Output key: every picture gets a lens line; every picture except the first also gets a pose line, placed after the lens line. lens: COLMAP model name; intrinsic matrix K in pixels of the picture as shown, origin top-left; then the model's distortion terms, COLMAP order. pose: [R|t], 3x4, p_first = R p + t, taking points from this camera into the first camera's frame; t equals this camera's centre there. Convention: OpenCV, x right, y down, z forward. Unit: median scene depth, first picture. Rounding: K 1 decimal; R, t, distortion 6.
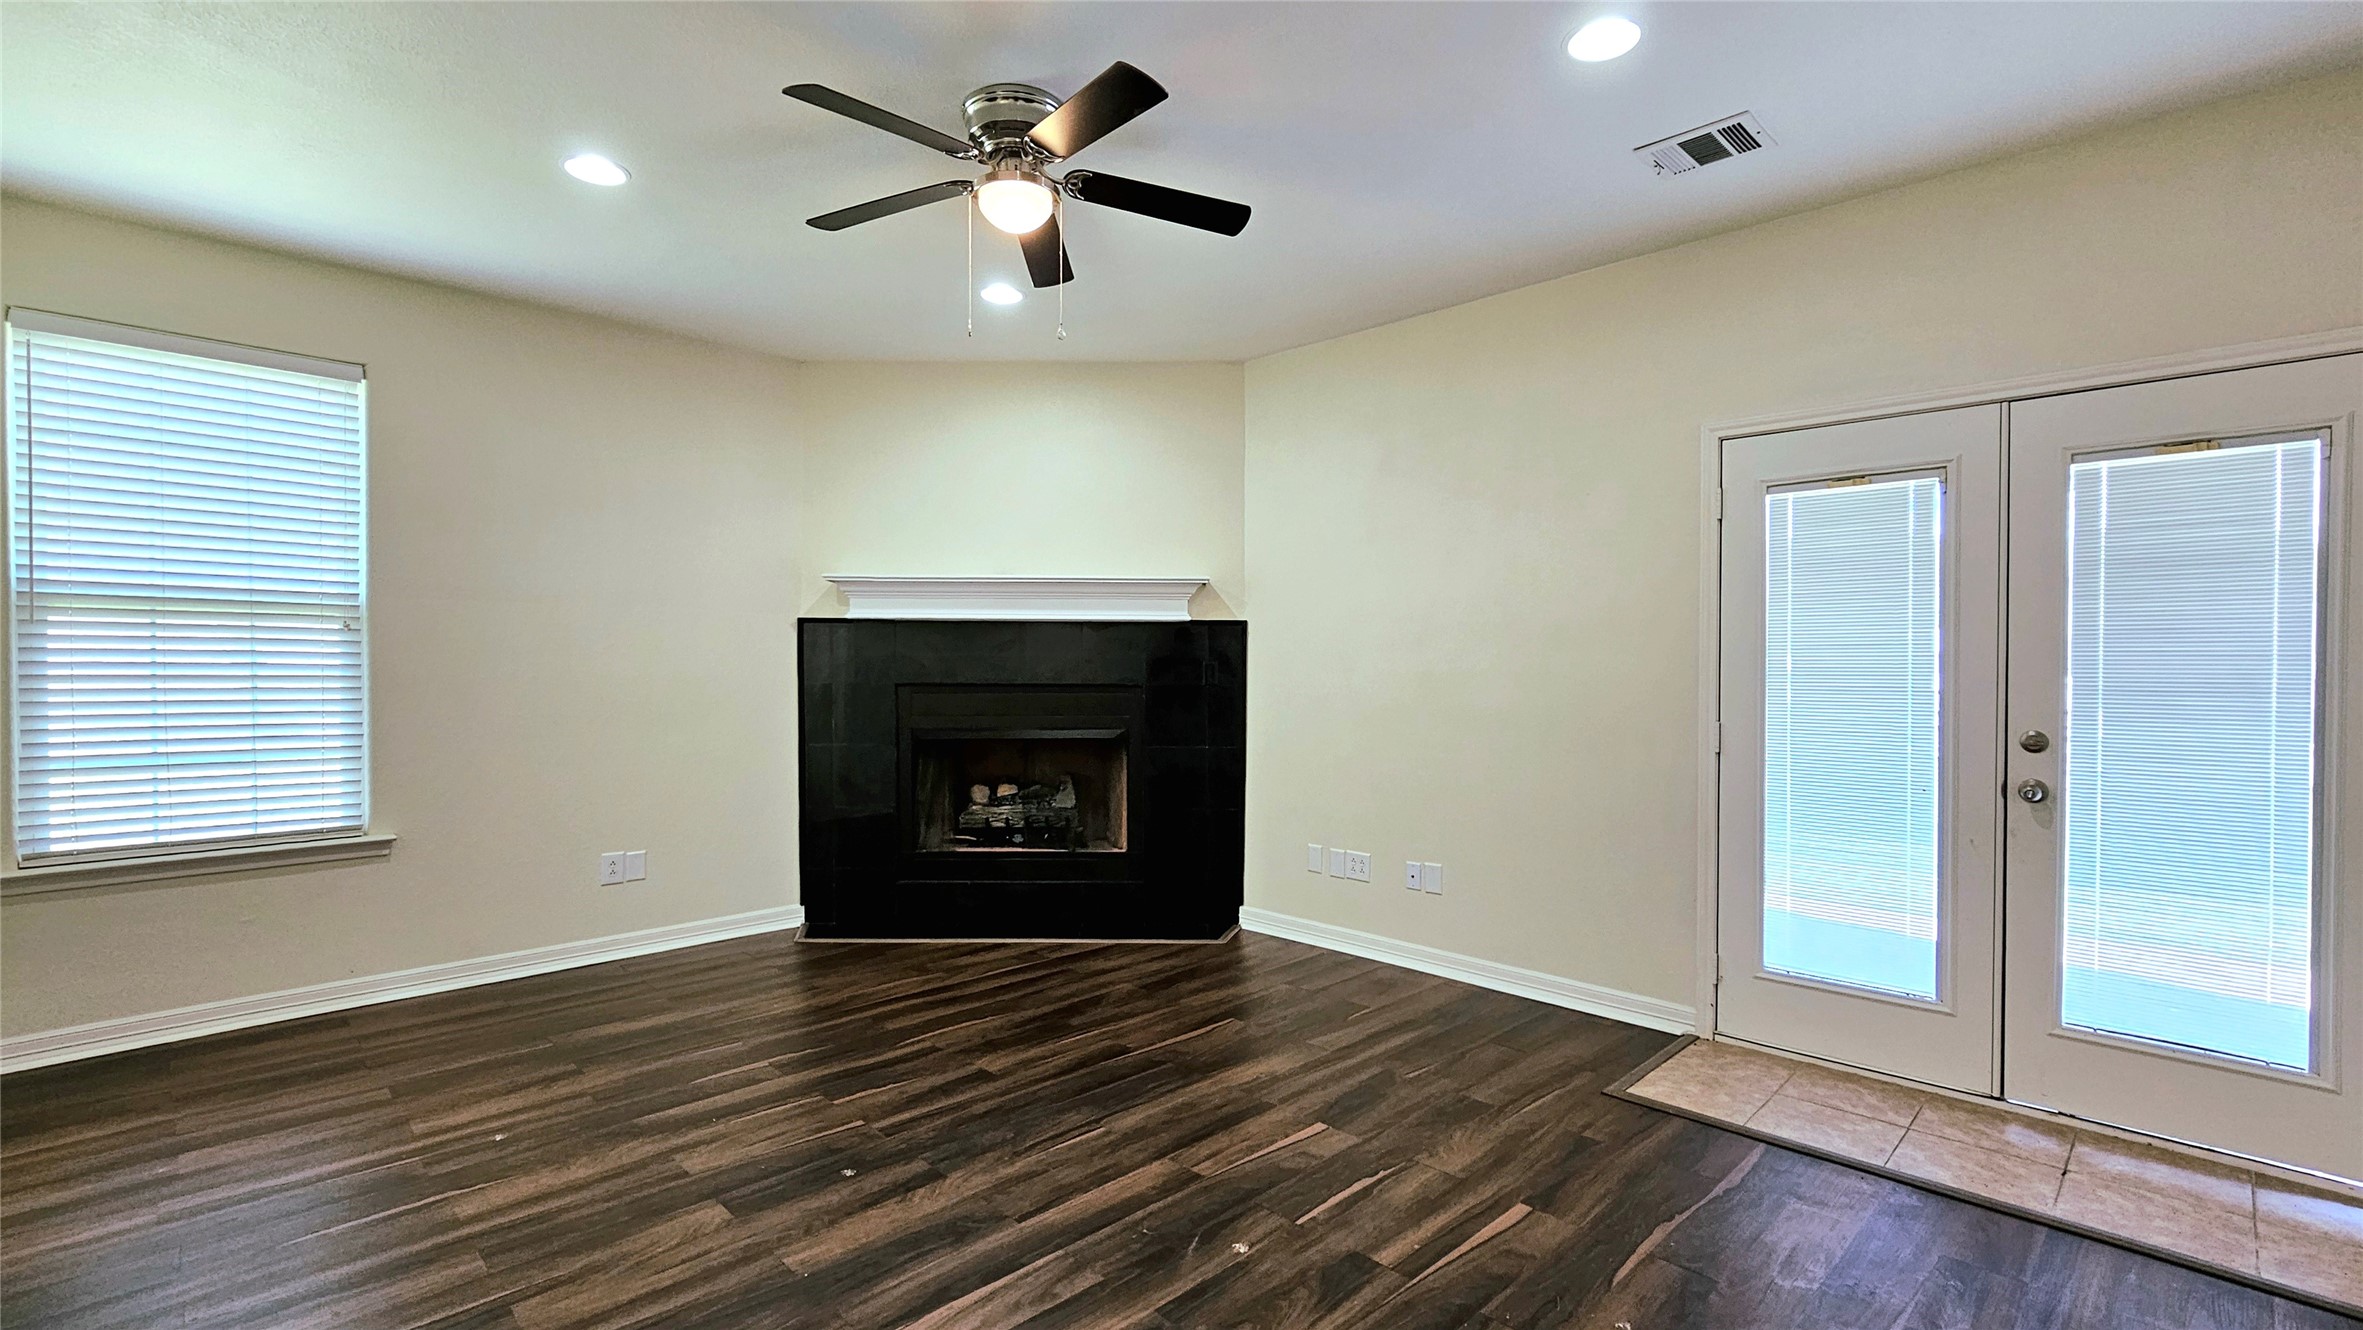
lens RADIAL K [[981.5, 0, 1199.7], [0, 981.5, 663.0], [0, 0, 1]] dist [0.001306, -0.000026]
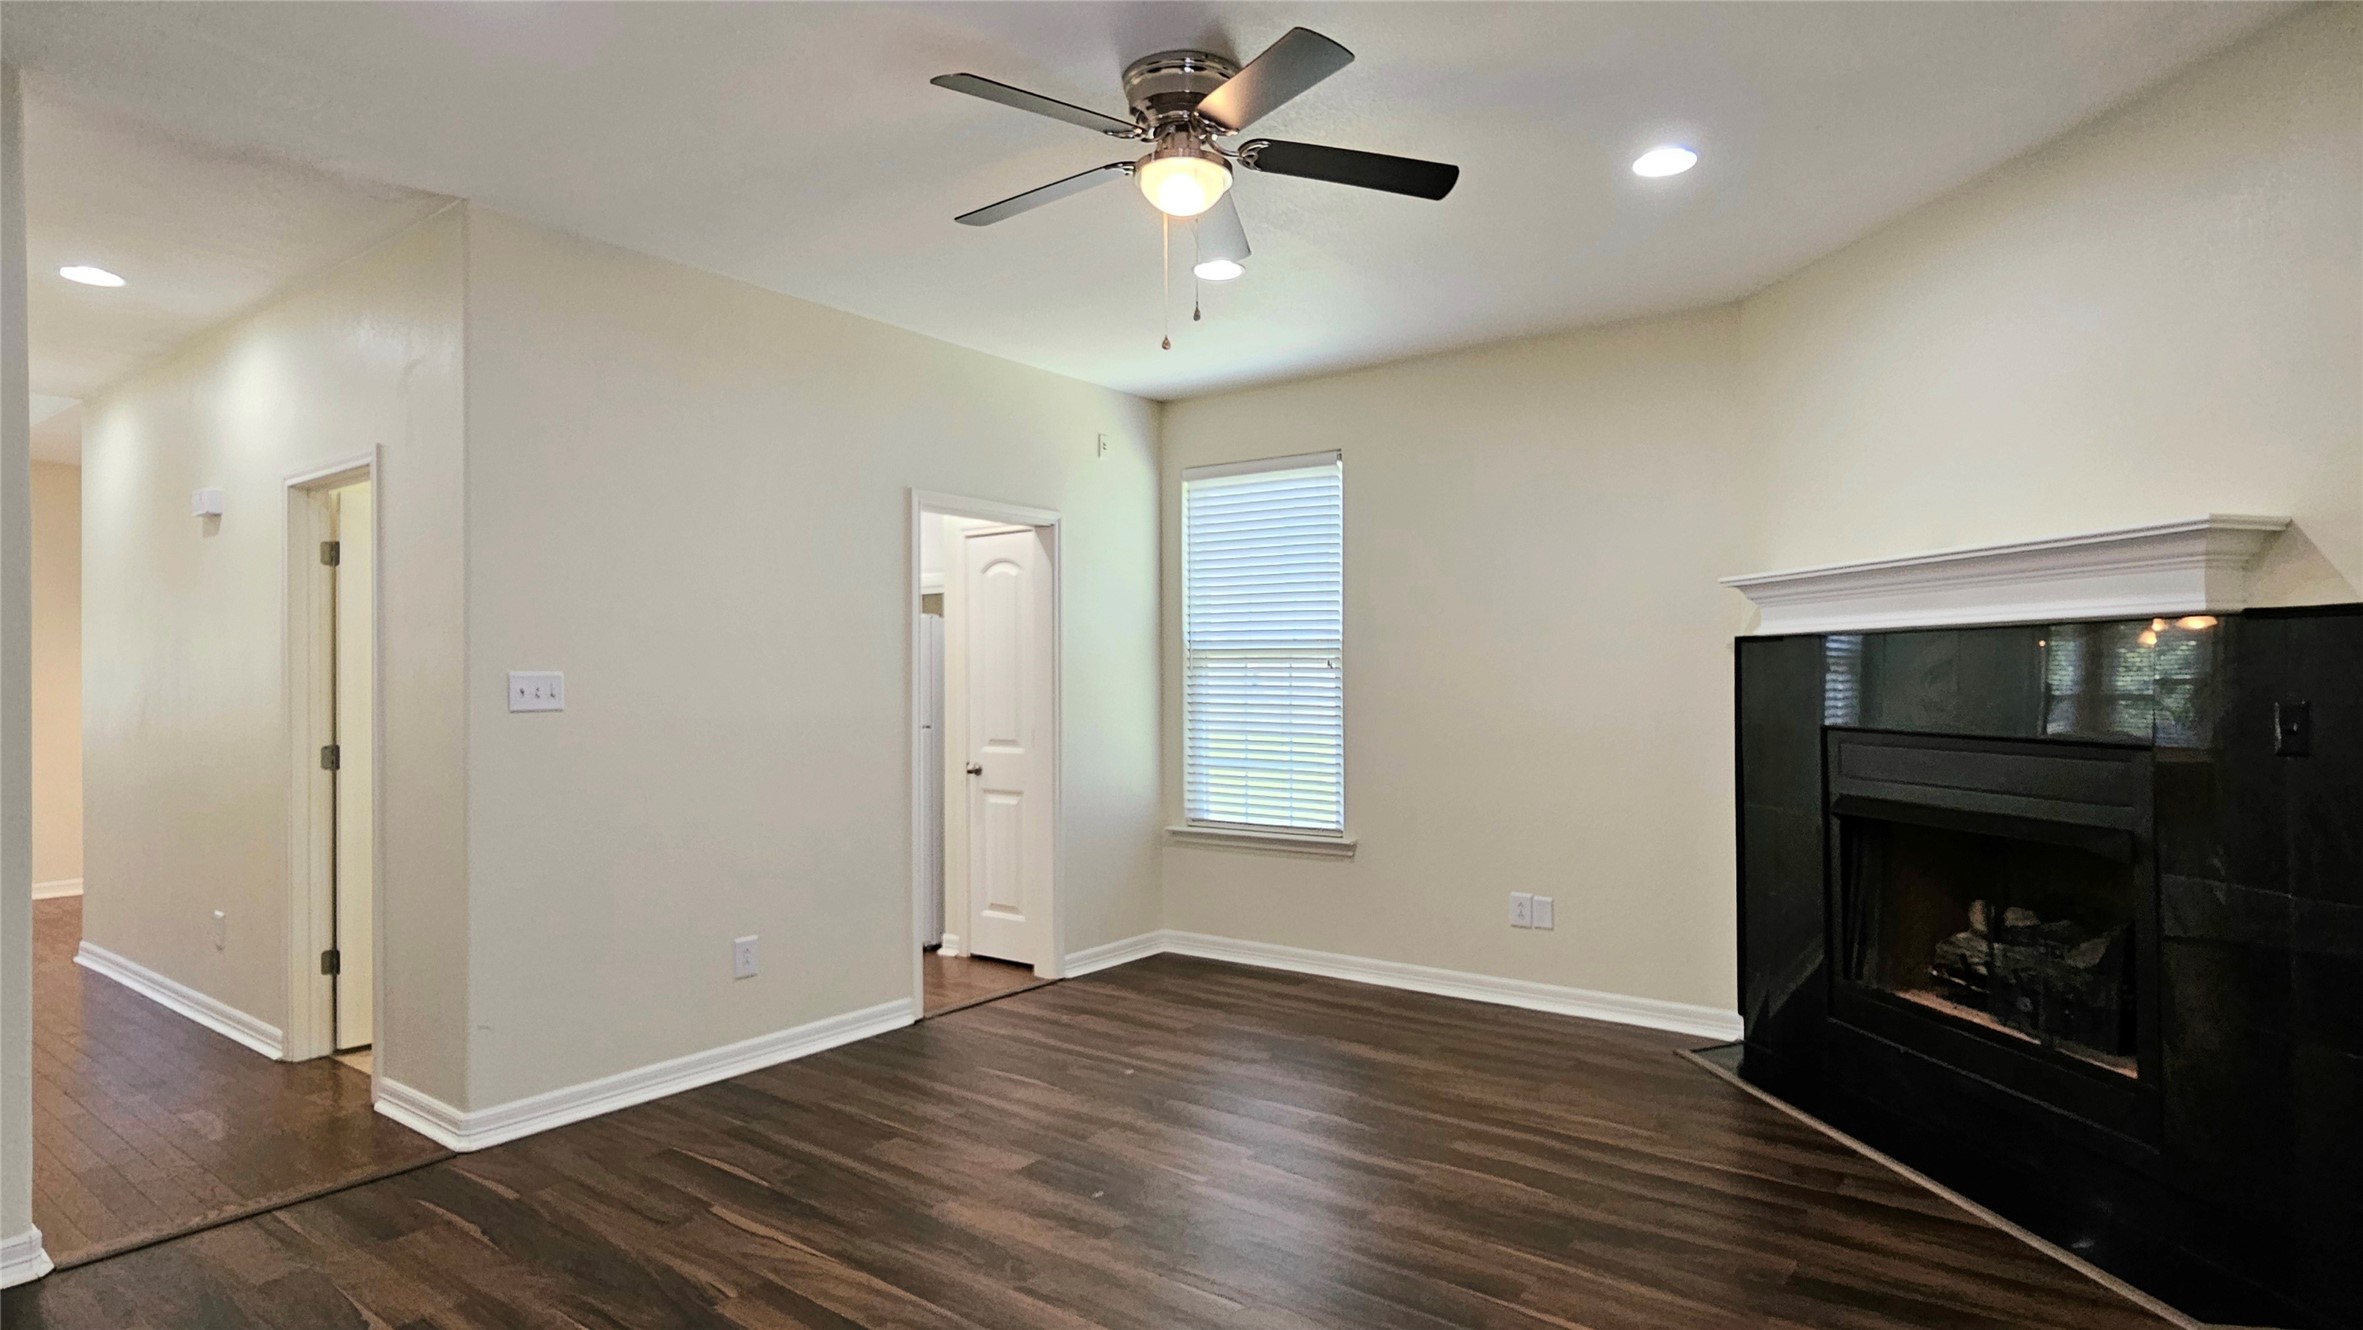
lens RADIAL K [[1206.4, 0, 1185.0], [0, 1206.4, 667.3], [0, 0, 1]] dist [-0.004064, -0.002138]
pose [[0.180113, -0.015399, -0.983525, 0.579707], [0.002678, 0.999881, -0.015164, -0.012104], [0.983642, 0.000097, 0.180132, 0.542017]]
